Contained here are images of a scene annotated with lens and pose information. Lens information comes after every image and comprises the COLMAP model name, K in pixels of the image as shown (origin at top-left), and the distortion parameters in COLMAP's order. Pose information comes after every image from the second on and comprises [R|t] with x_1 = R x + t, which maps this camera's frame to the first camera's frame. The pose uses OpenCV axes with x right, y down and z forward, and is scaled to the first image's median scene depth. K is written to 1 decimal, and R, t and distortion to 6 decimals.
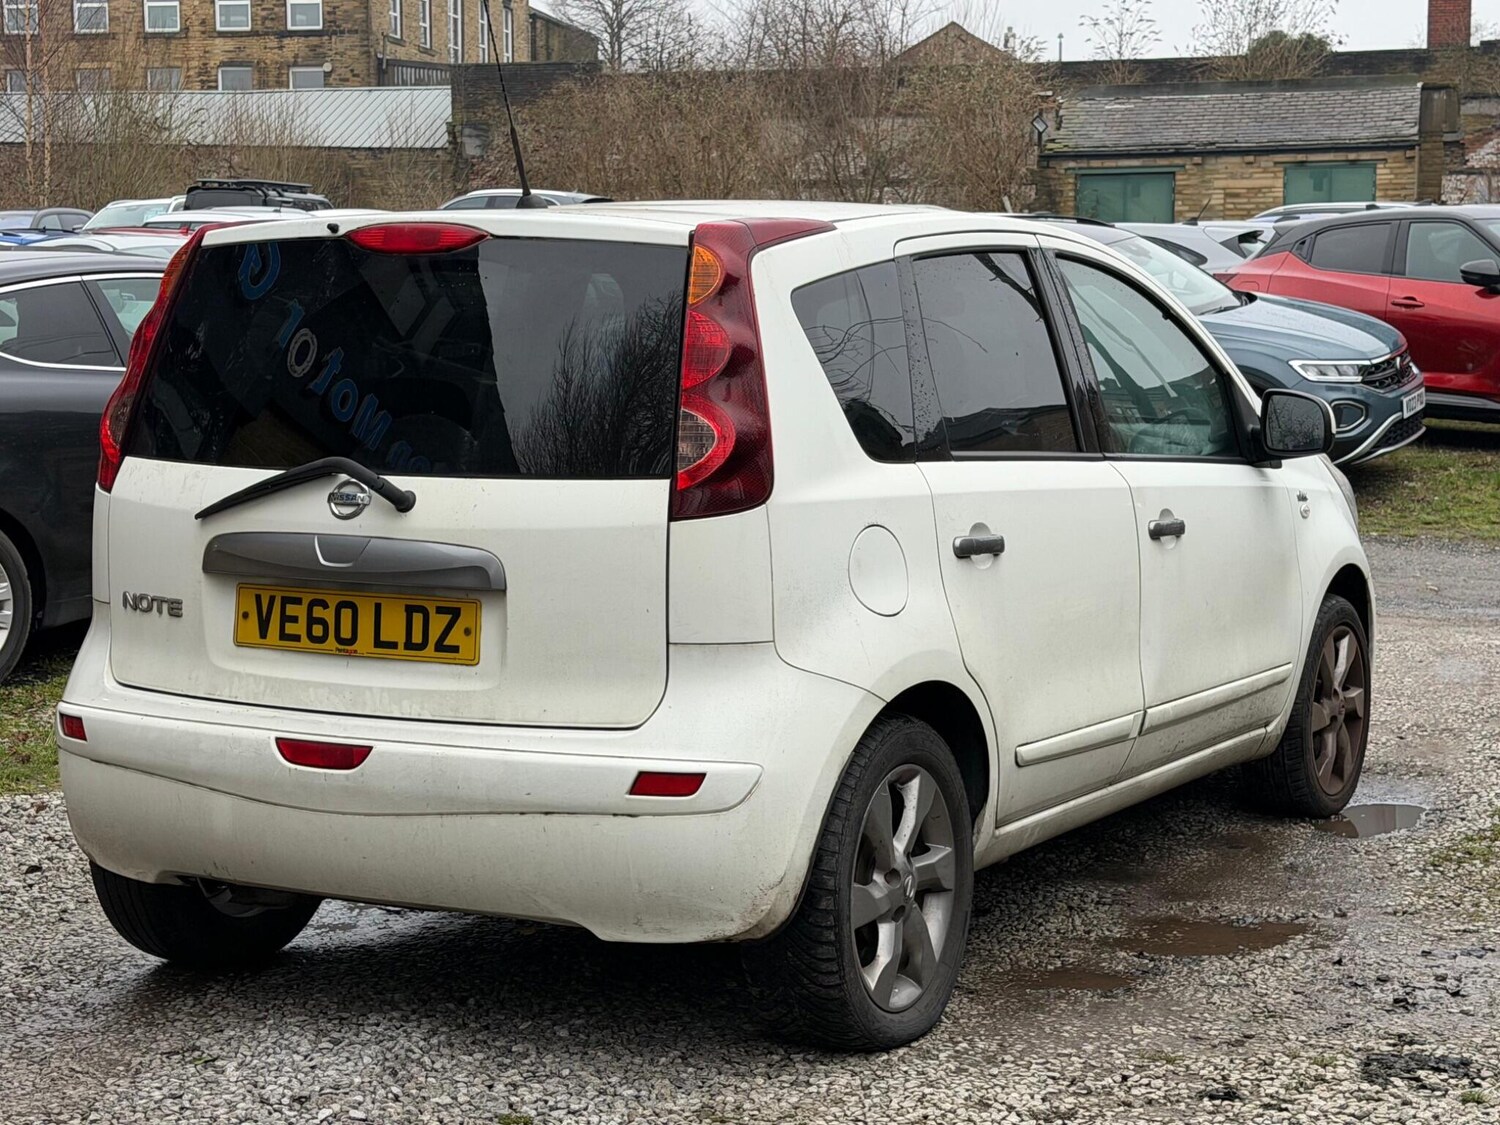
lens RADIAL K [[3223.0, 0, 752.6], [0, 3223.0, 731.1], [0, 0, 1]] dist [-0.347482, -0.069303]
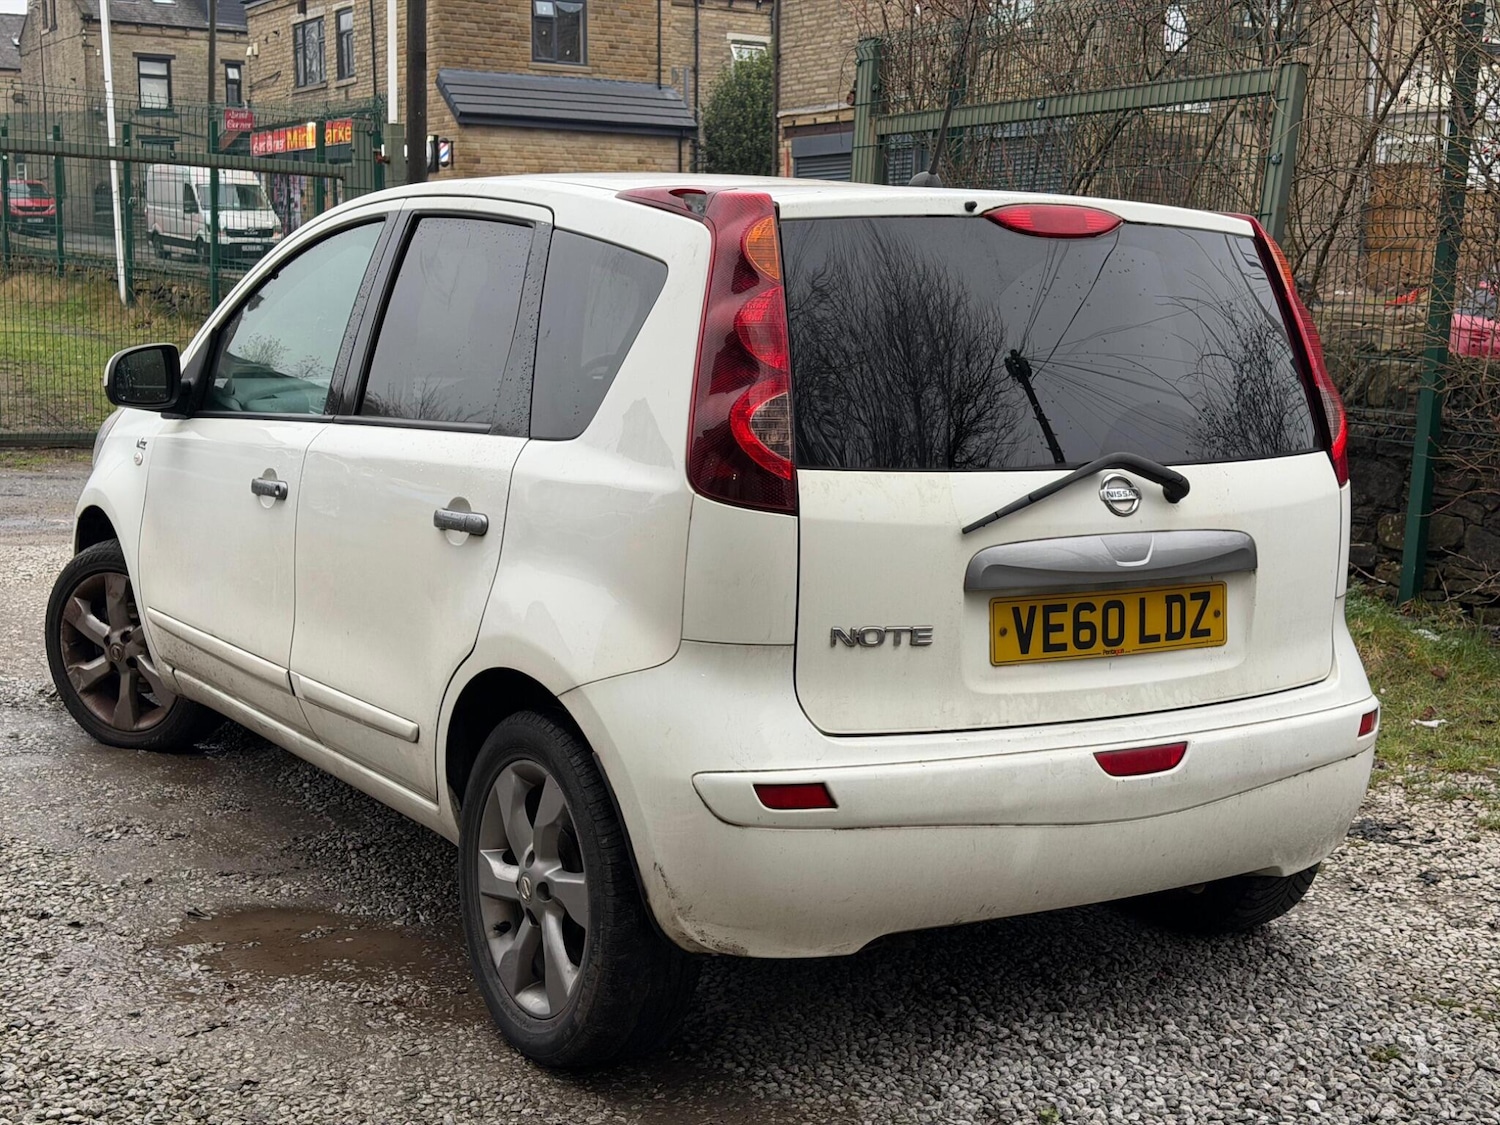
lens RADIAL K [[2185.4, 0, 810.4], [0, 2185.4, 586.1], [0, 0, 1]] dist [0.230638, -0.558926]
pose [[0.488182, -0.126331, 0.863550, -0.738146], [0.102839, 0.990901, 0.086825, -0.111078], [-0.866661, 0.046420, 0.496732, 0.740863]]
